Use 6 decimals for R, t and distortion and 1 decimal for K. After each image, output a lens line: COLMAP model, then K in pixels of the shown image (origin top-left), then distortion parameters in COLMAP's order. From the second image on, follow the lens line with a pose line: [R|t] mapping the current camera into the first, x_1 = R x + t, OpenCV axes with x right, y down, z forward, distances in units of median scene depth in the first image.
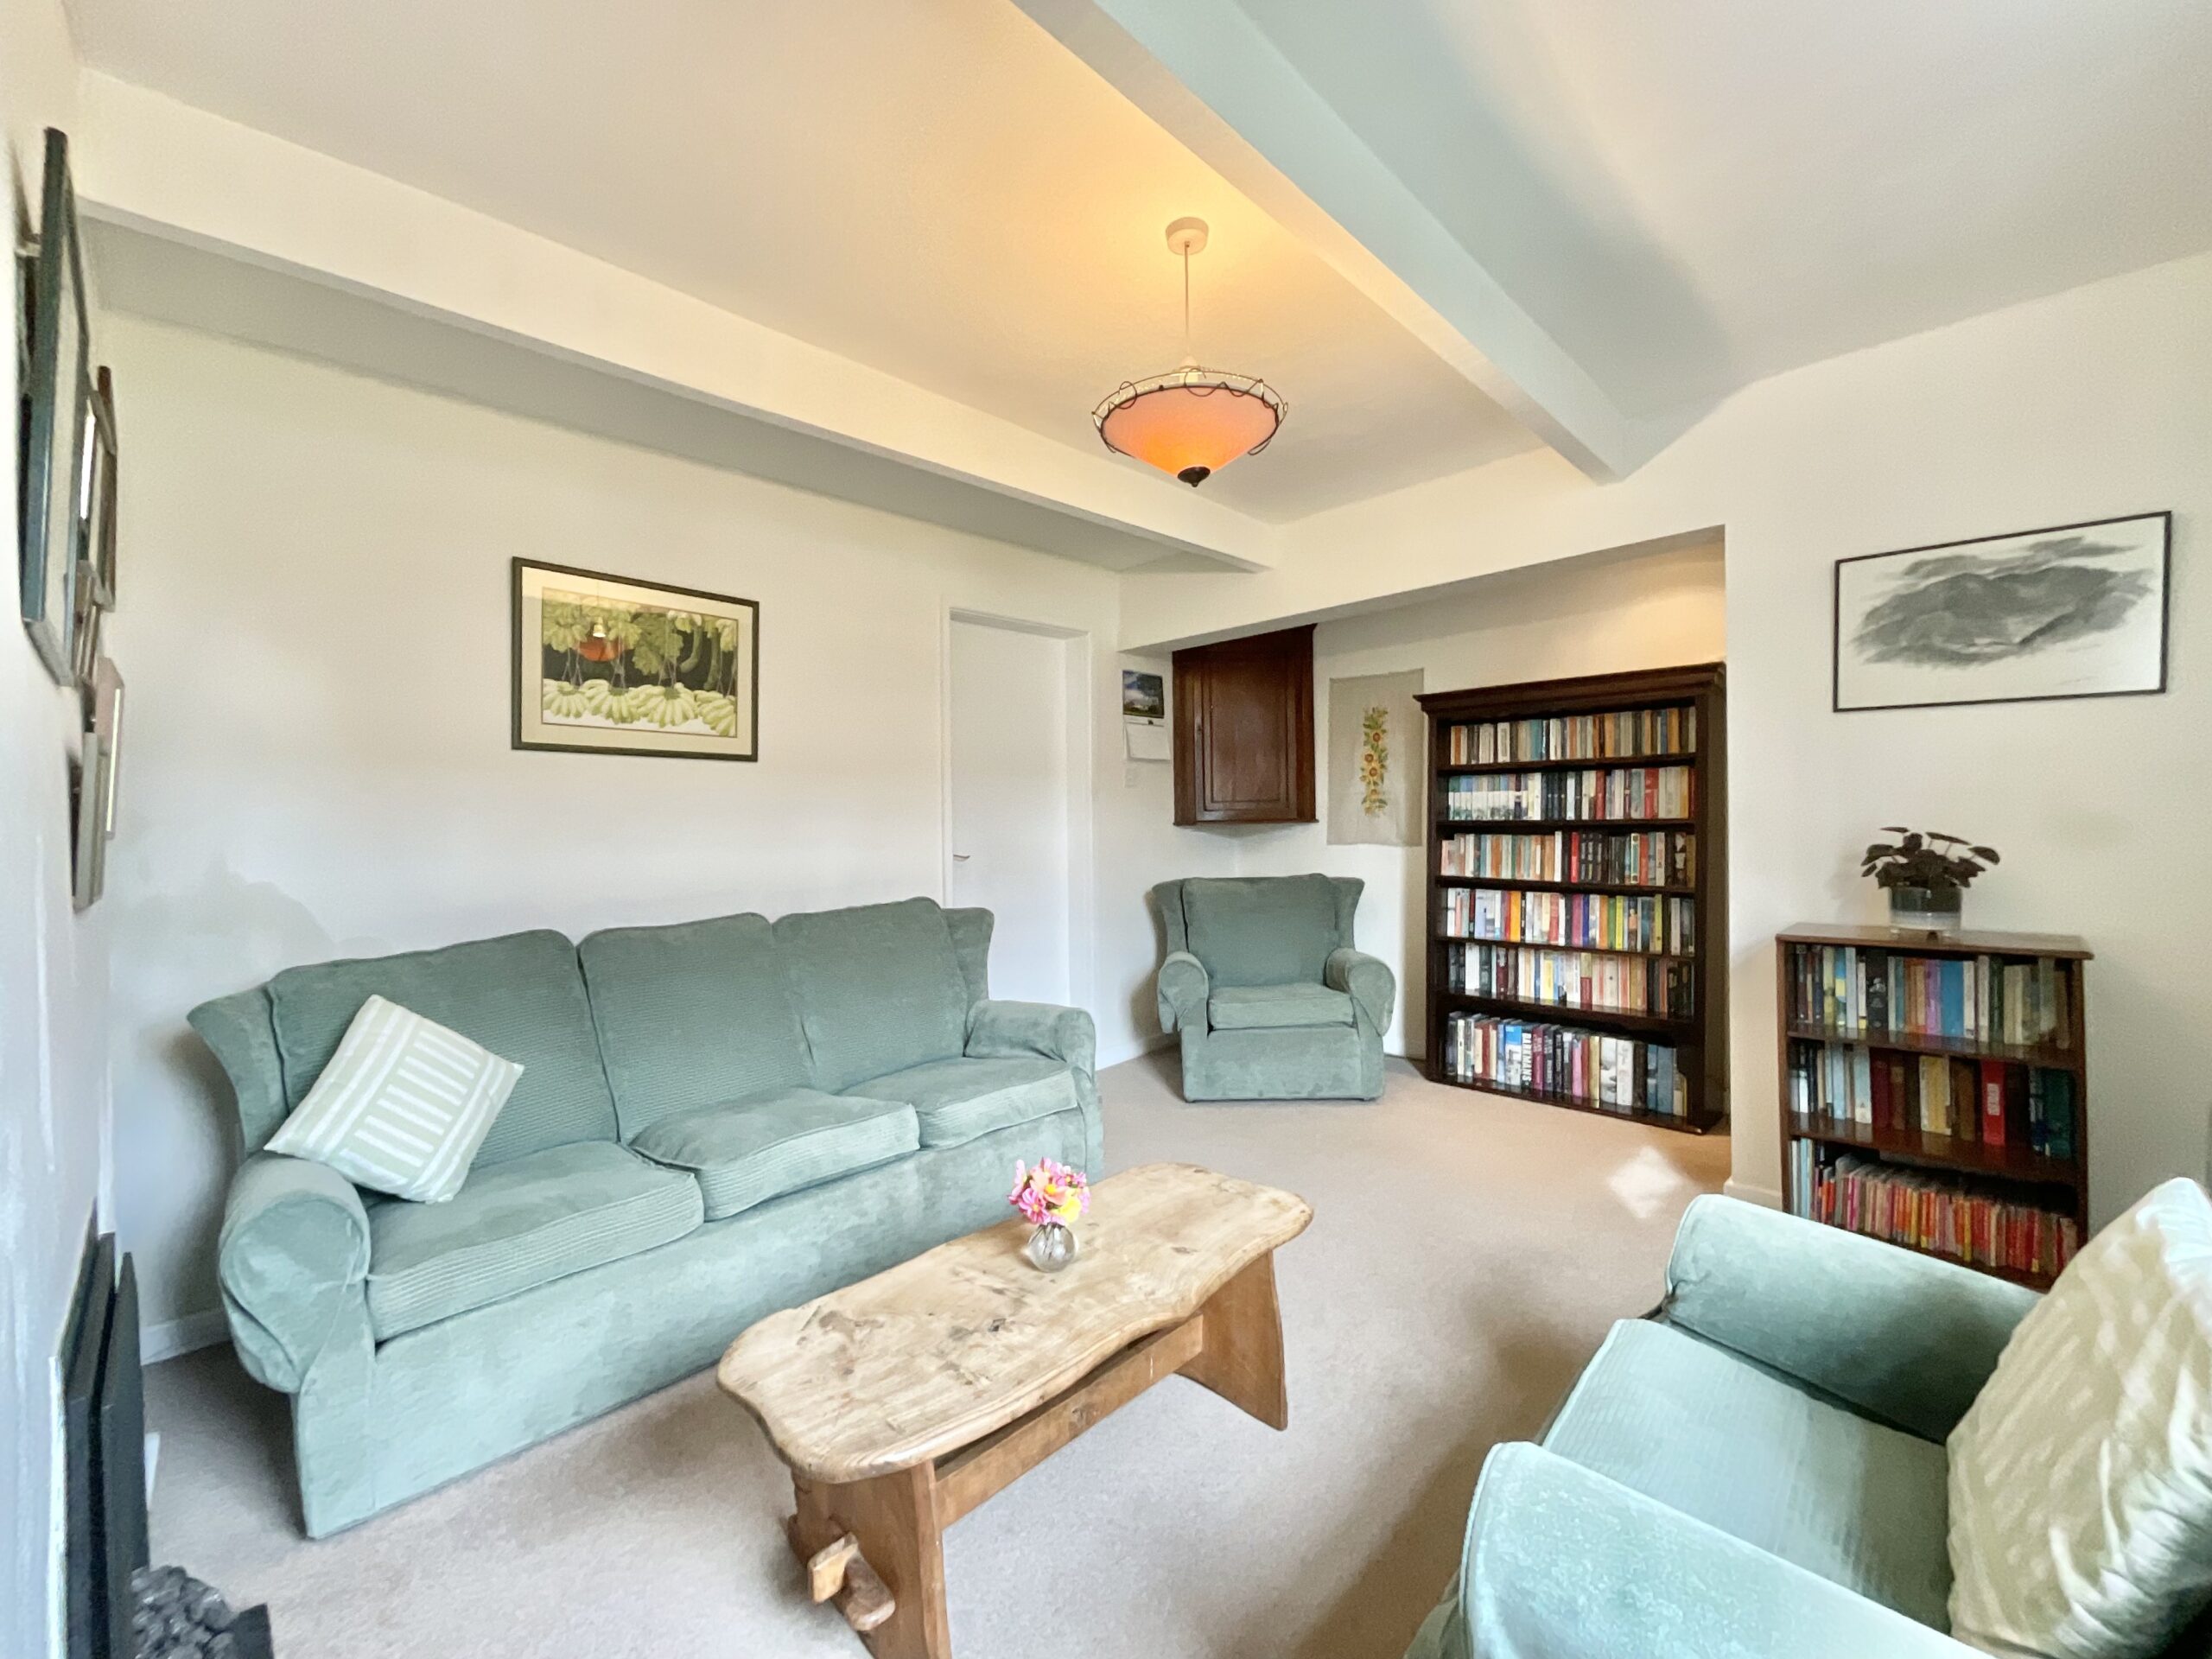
lens RADIAL K [[904.3, 0, 1108.0], [0, 904.3, 828.3], [0, 0, 1]] dist [-0.000326, 0.002039]
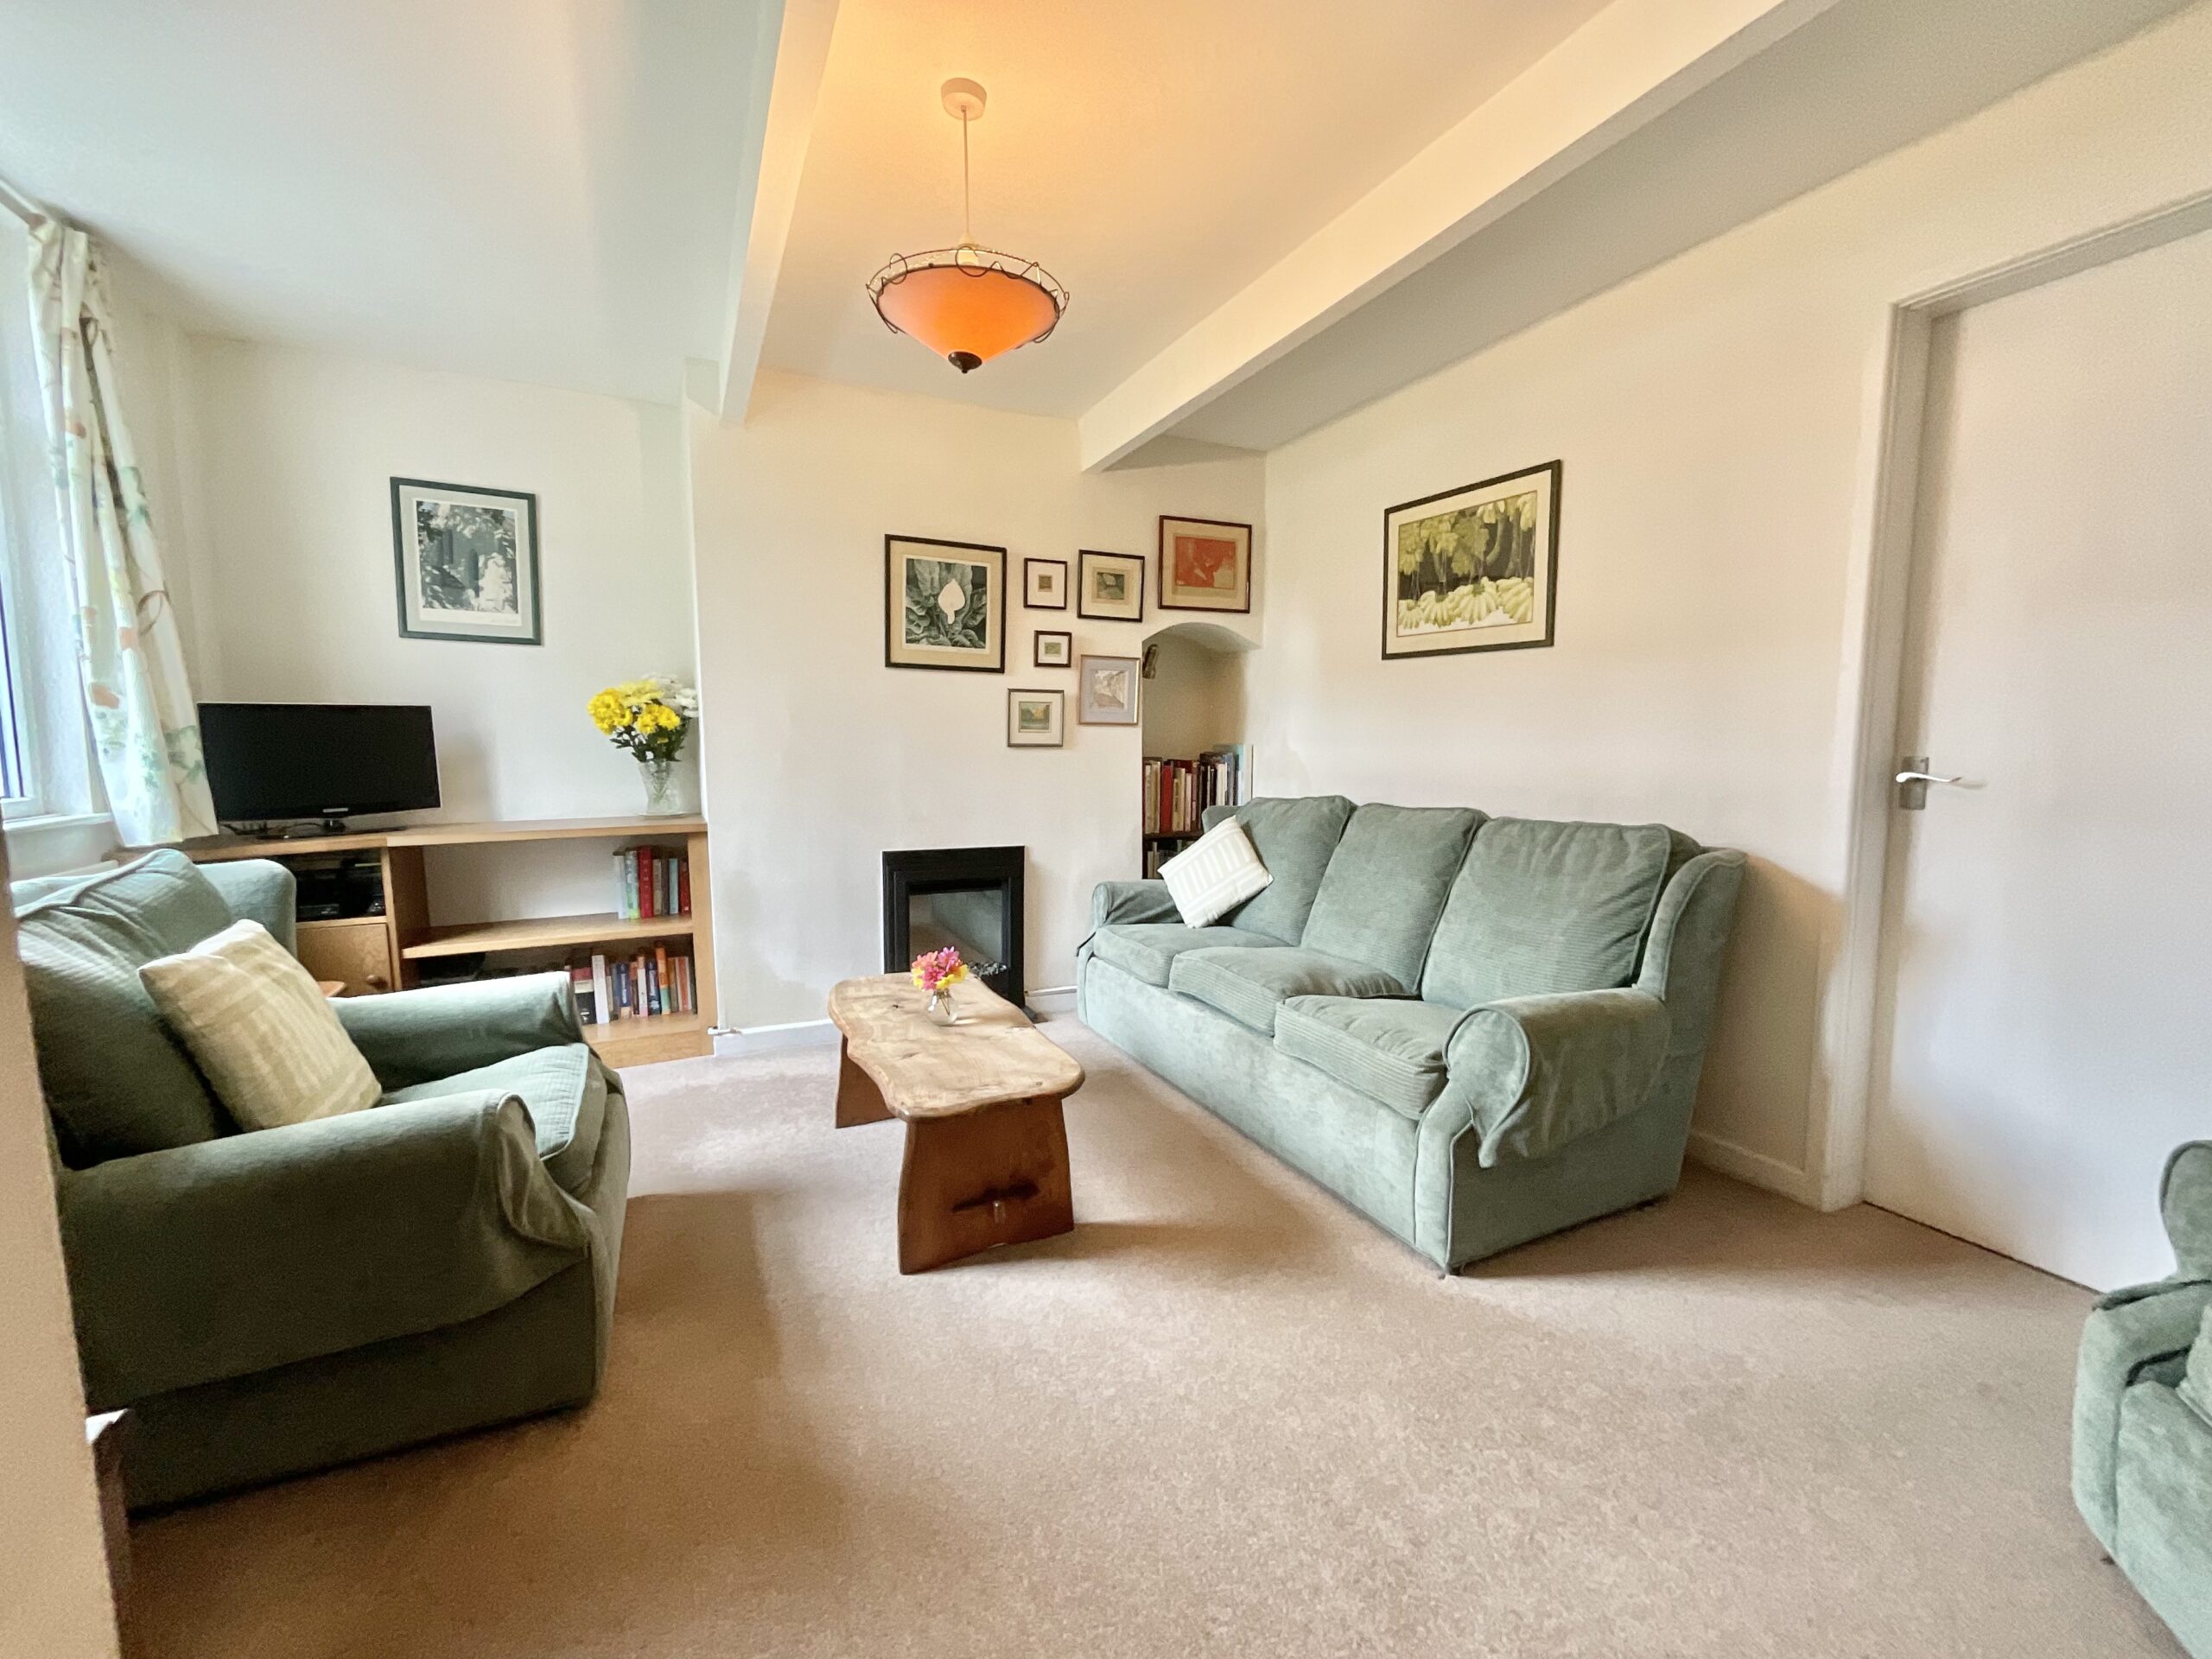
lens RADIAL K [[904.3, 0, 1113.0], [0, 904.3, 829.2], [0, 0, 1]] dist [-0.000326, 0.002039]
pose [[-0.343689, 0.116282, -0.931856, 0.657913], [-0.002264, 0.992199, 0.124647, -0.005565], [0.939081, 0.044950, -0.340744, 0.981426]]
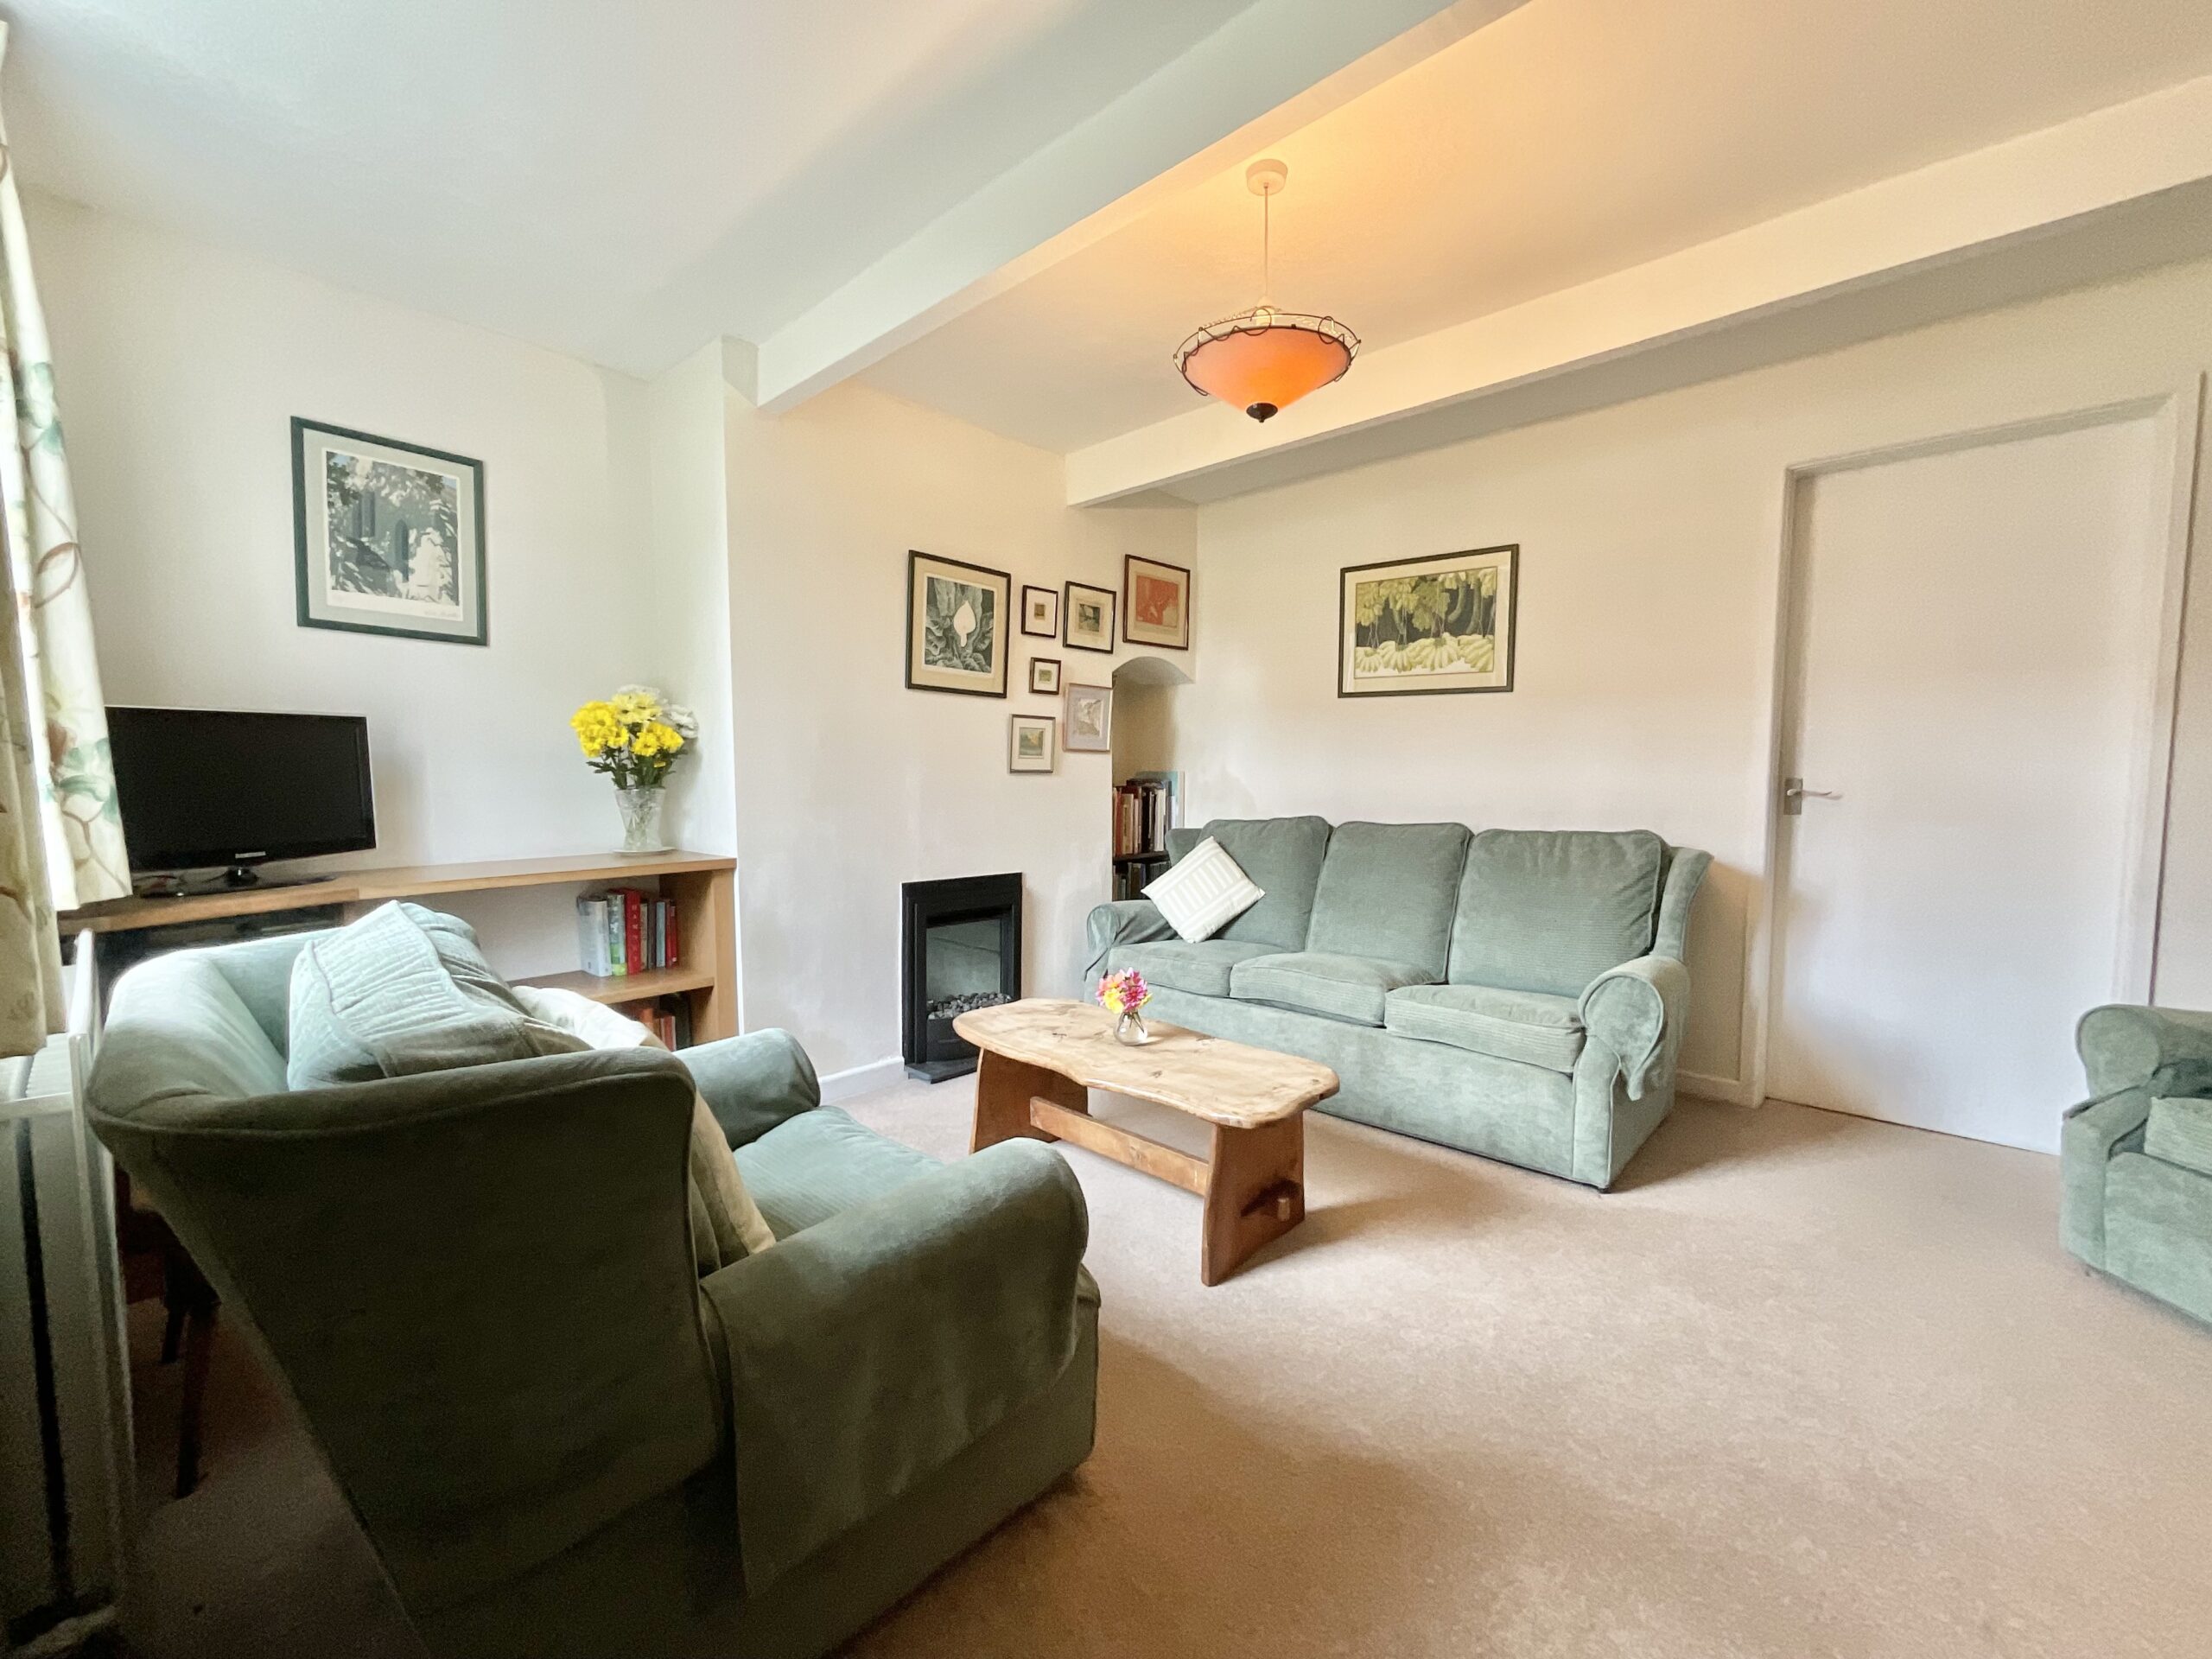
lens RADIAL K [[904.3, 0, 1108.7], [0, 904.3, 830.1], [0, 0, 1]] dist [-0.000326, 0.002039]
pose [[0.029743, 0.088509, -0.995631, 0.771700], [-0.014354, 0.996007, 0.088114, 0.004969], [0.999455, 0.011670, 0.030894, 0.514287]]
